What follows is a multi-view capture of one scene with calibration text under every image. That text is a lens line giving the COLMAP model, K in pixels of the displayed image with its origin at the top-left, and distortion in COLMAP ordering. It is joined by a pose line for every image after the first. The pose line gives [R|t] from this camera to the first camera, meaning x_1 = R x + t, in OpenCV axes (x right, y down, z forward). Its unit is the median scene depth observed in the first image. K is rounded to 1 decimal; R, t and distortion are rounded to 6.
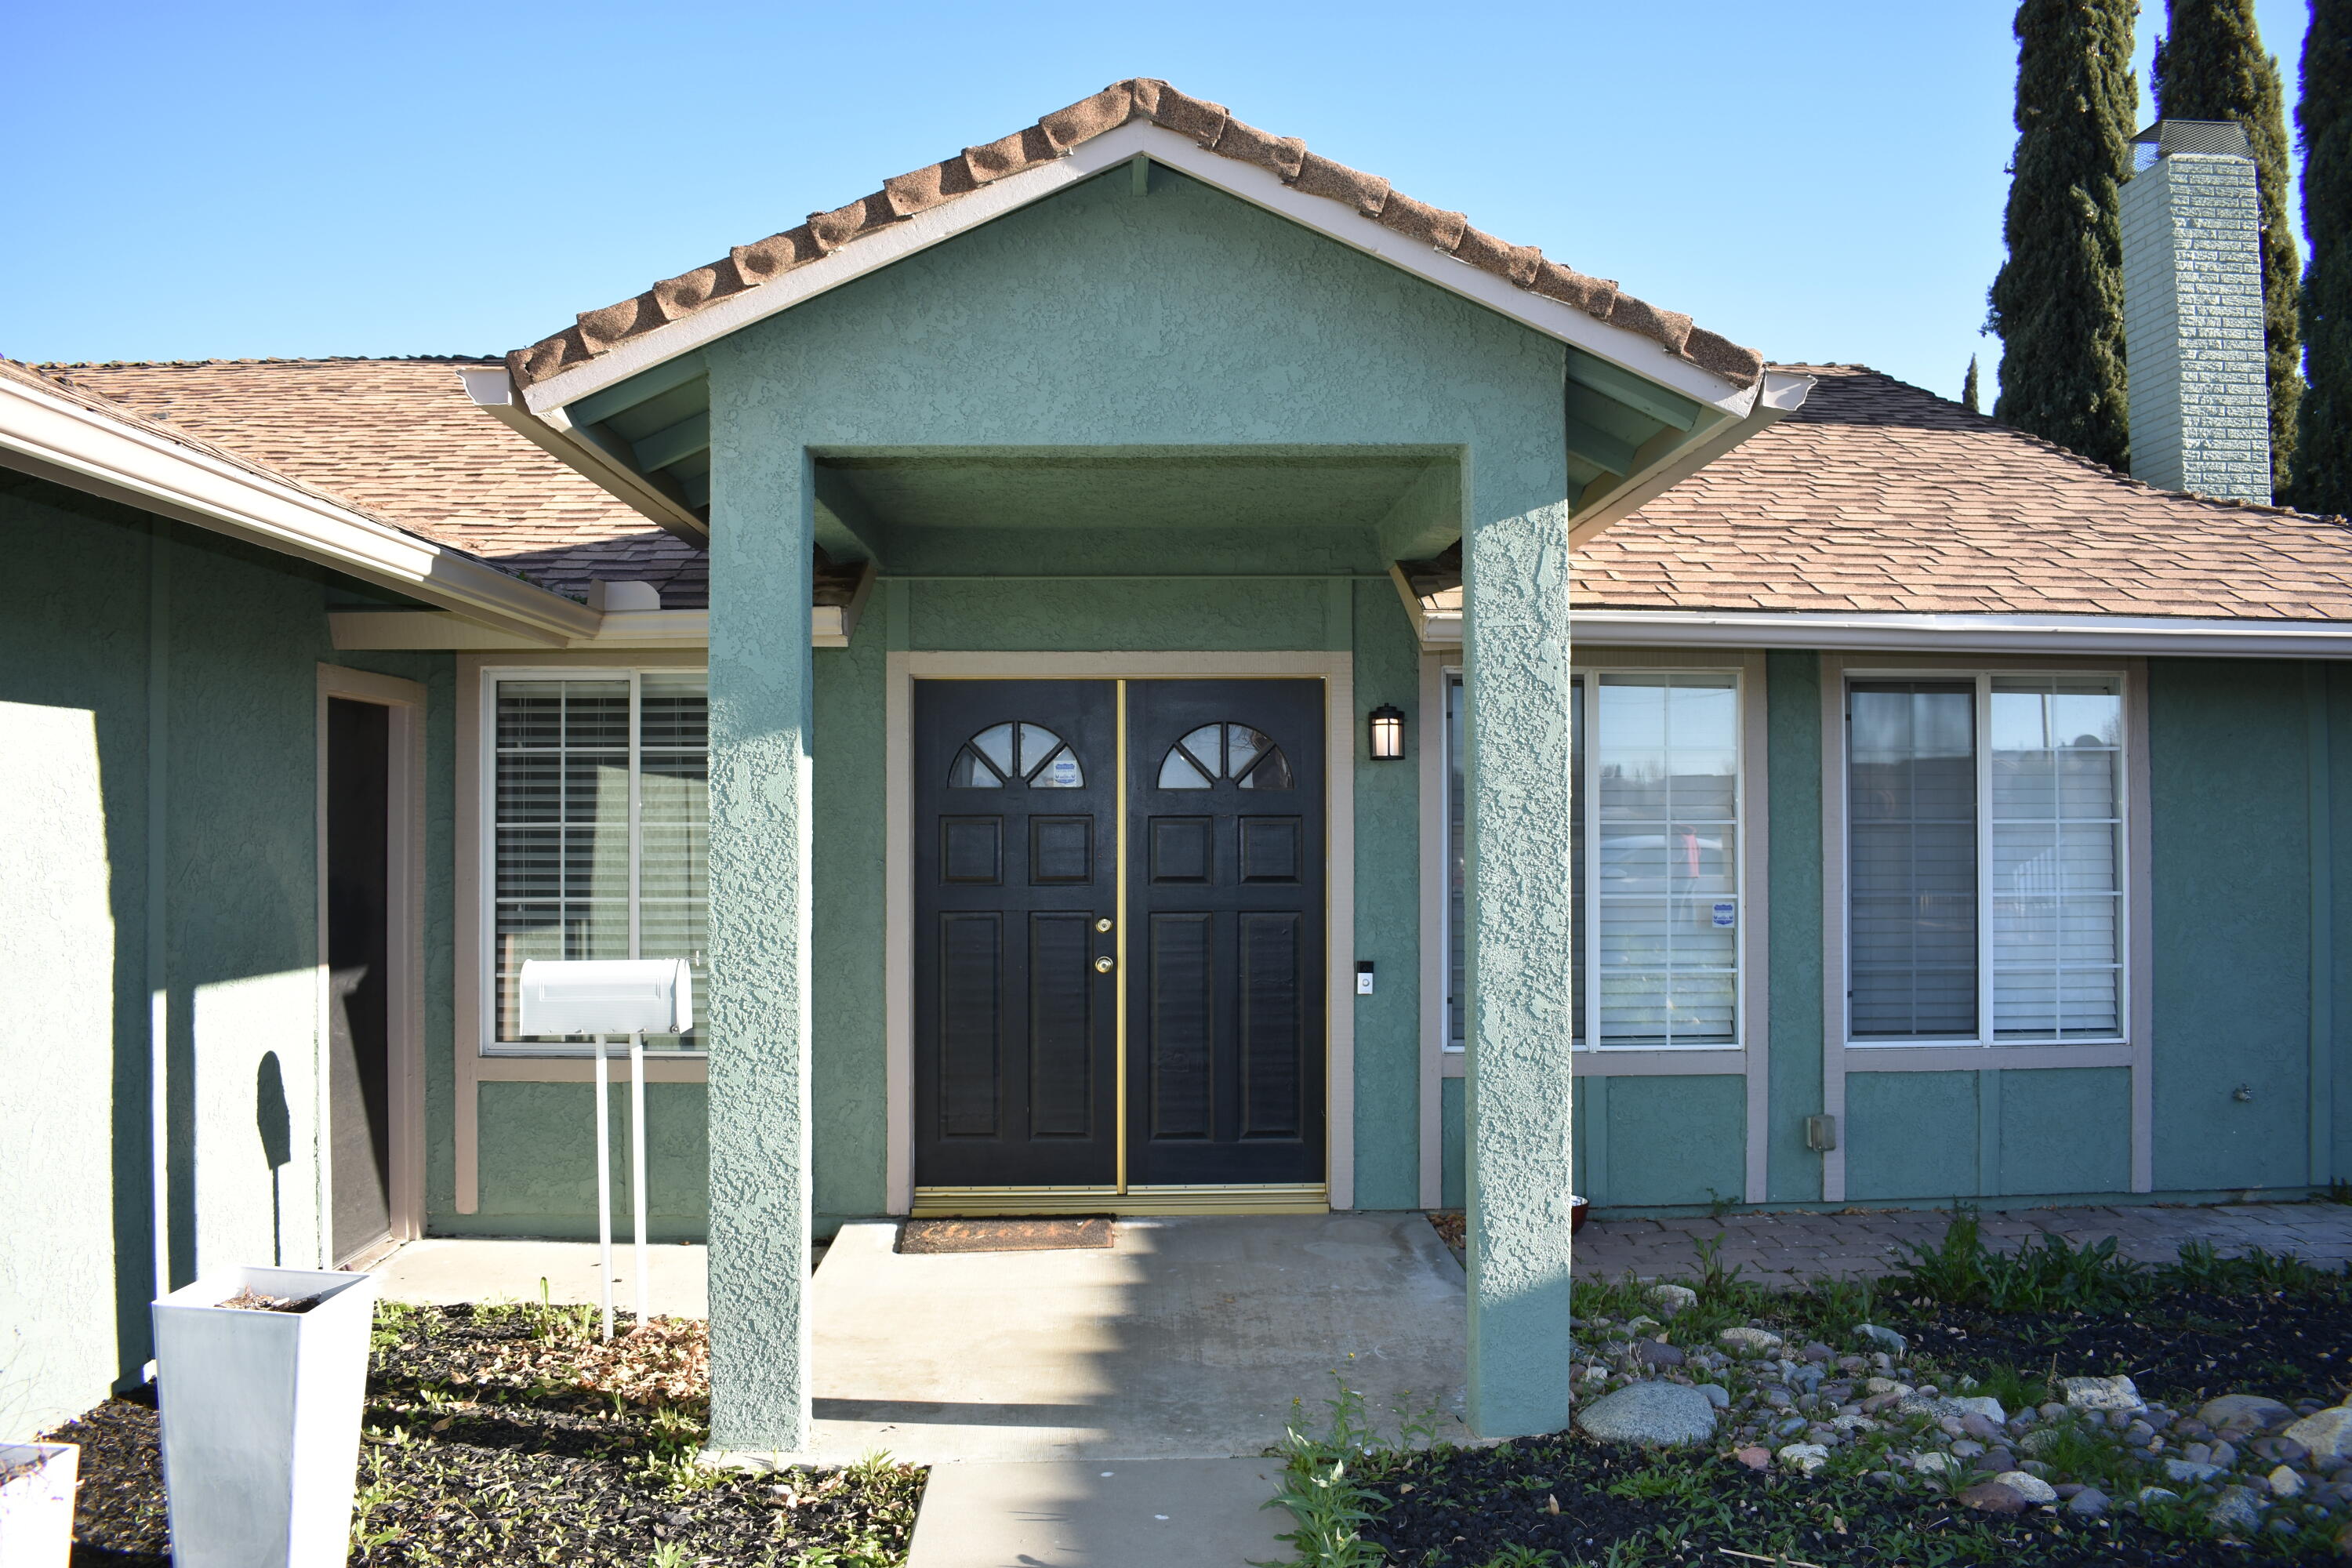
lens RADIAL K [[1829.2, 0, 1174.2], [0, 1829.2, 780.5], [0, 0, 1]] dist [-0.090908, 0.008322]
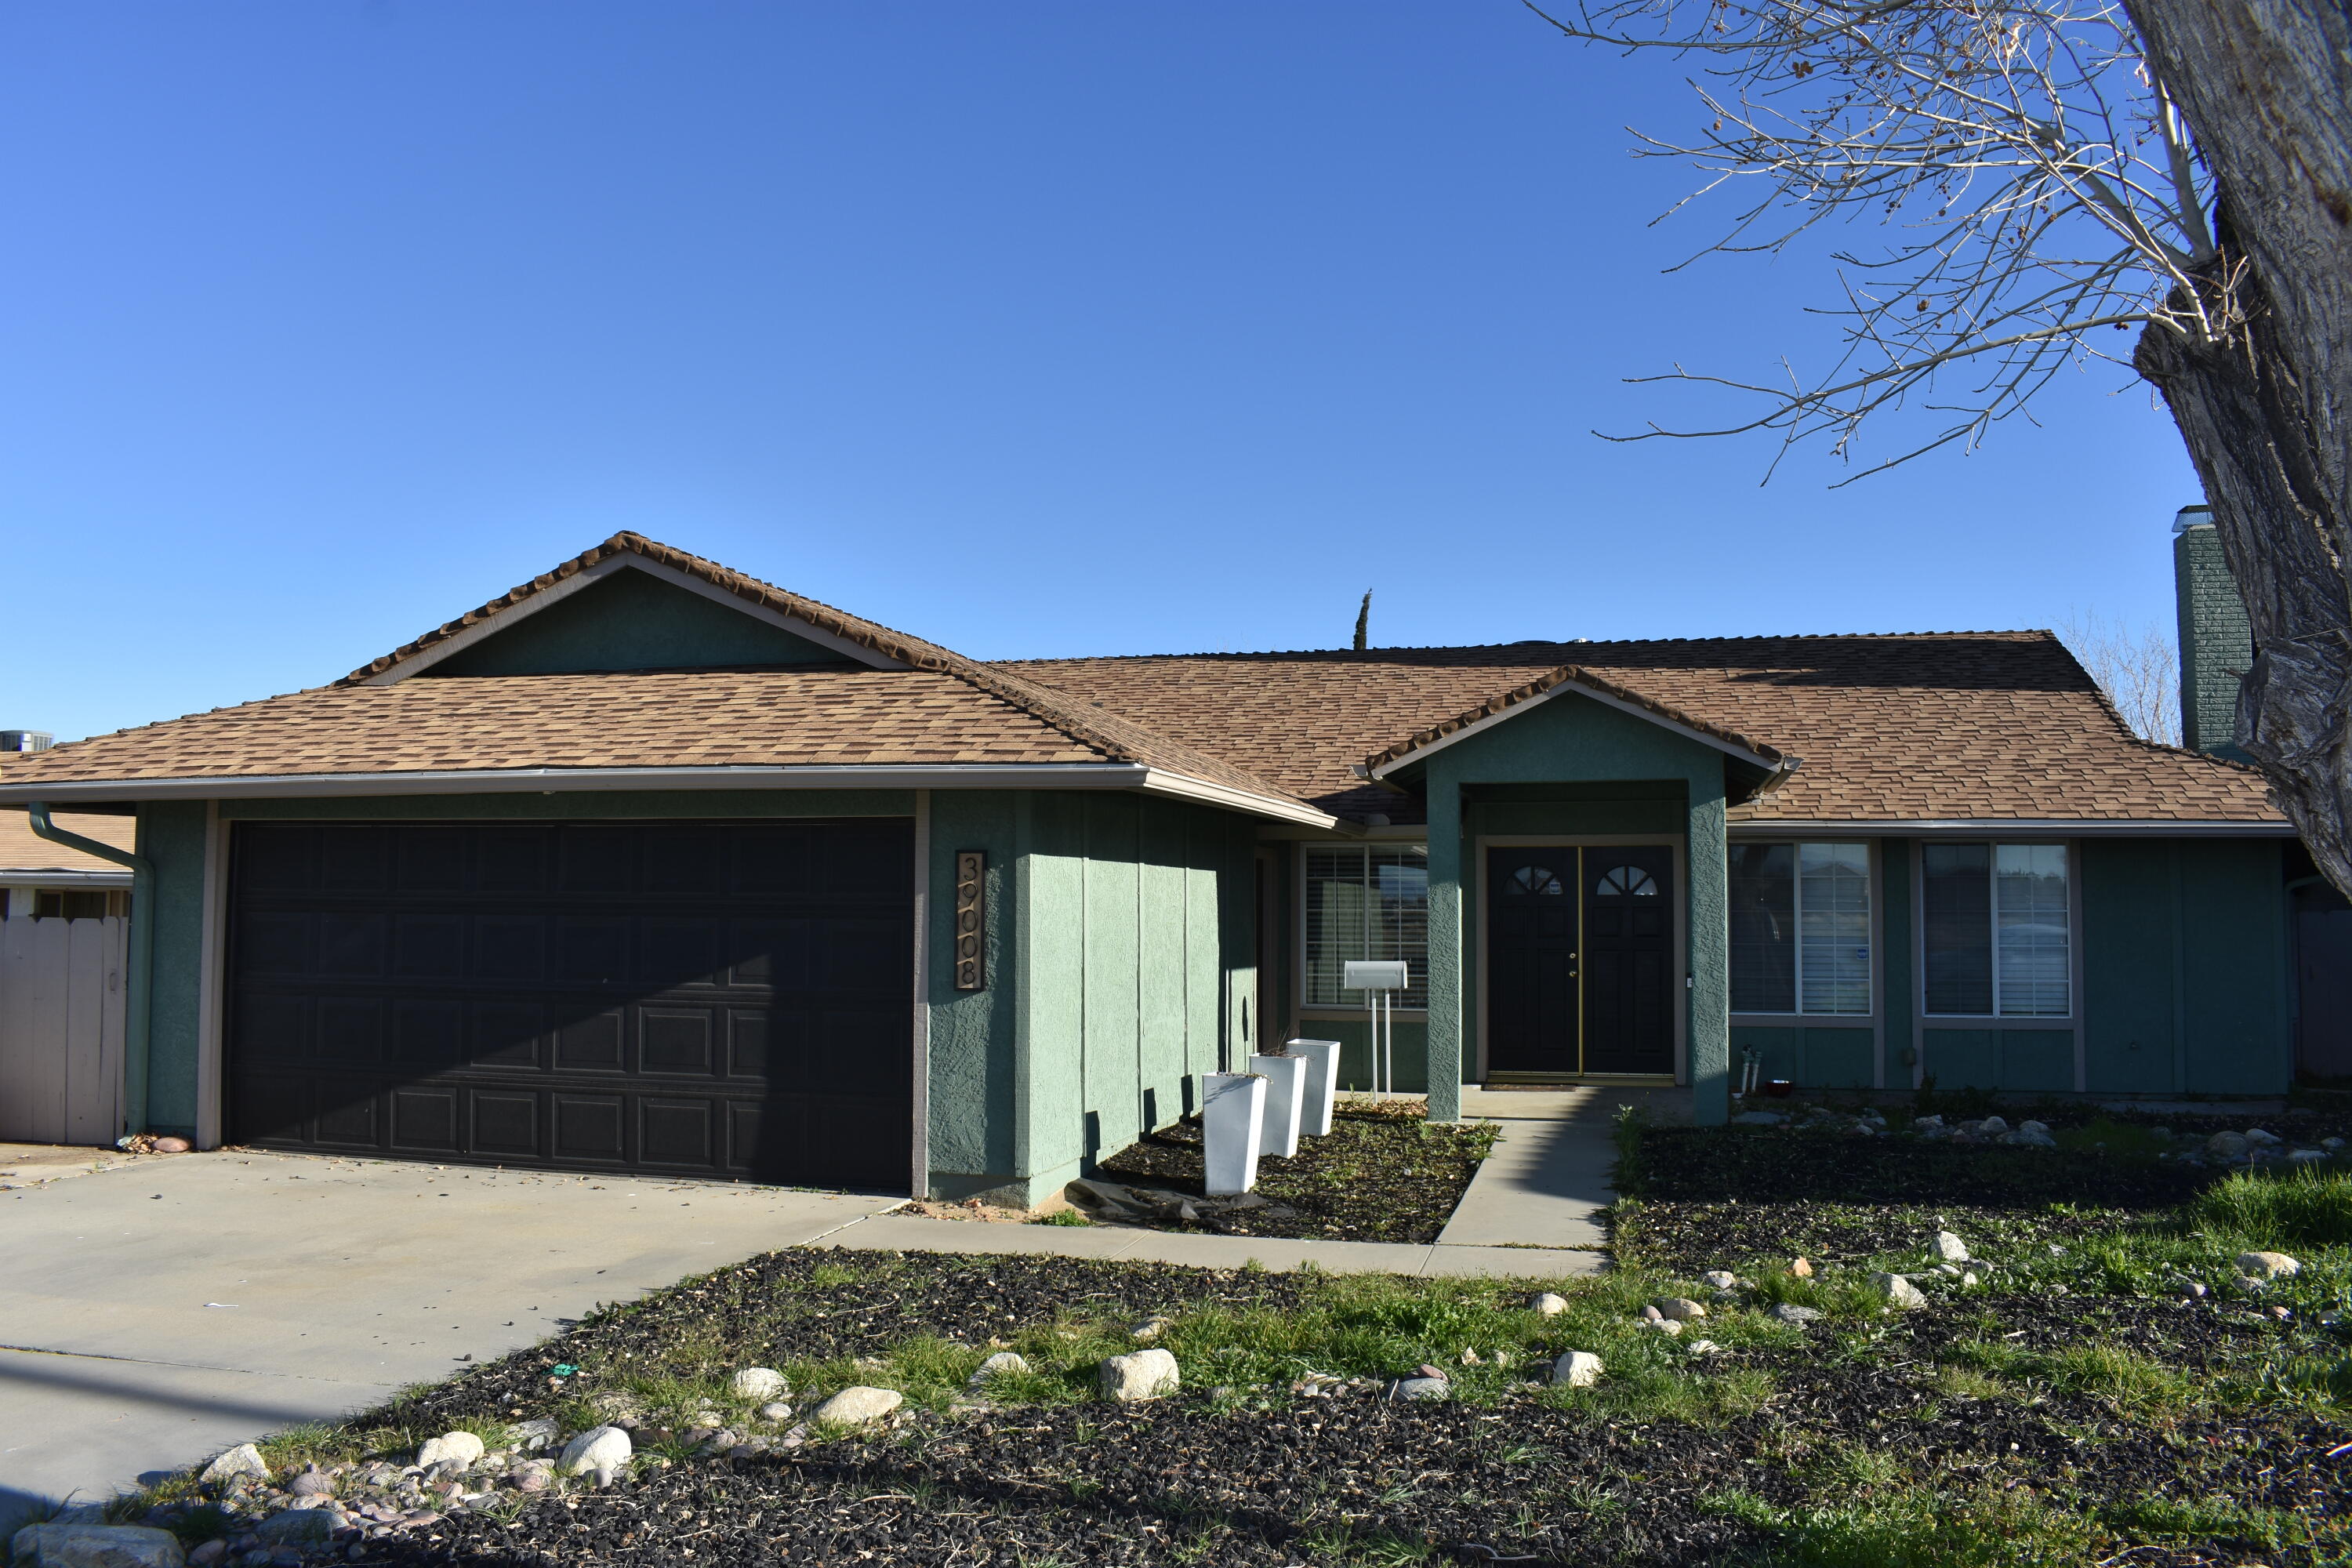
lens RADIAL K [[1829.2, 0, 1173.6], [0, 1829.2, 778.8], [0, 0, 1]] dist [-0.090908, 0.008322]
pose [[0.959868, -0.013288, -0.280136, 0.121581], [-0.000307, 0.998827, -0.048430, -0.030135], [0.280451, 0.046572, 0.958738, -1.307248]]
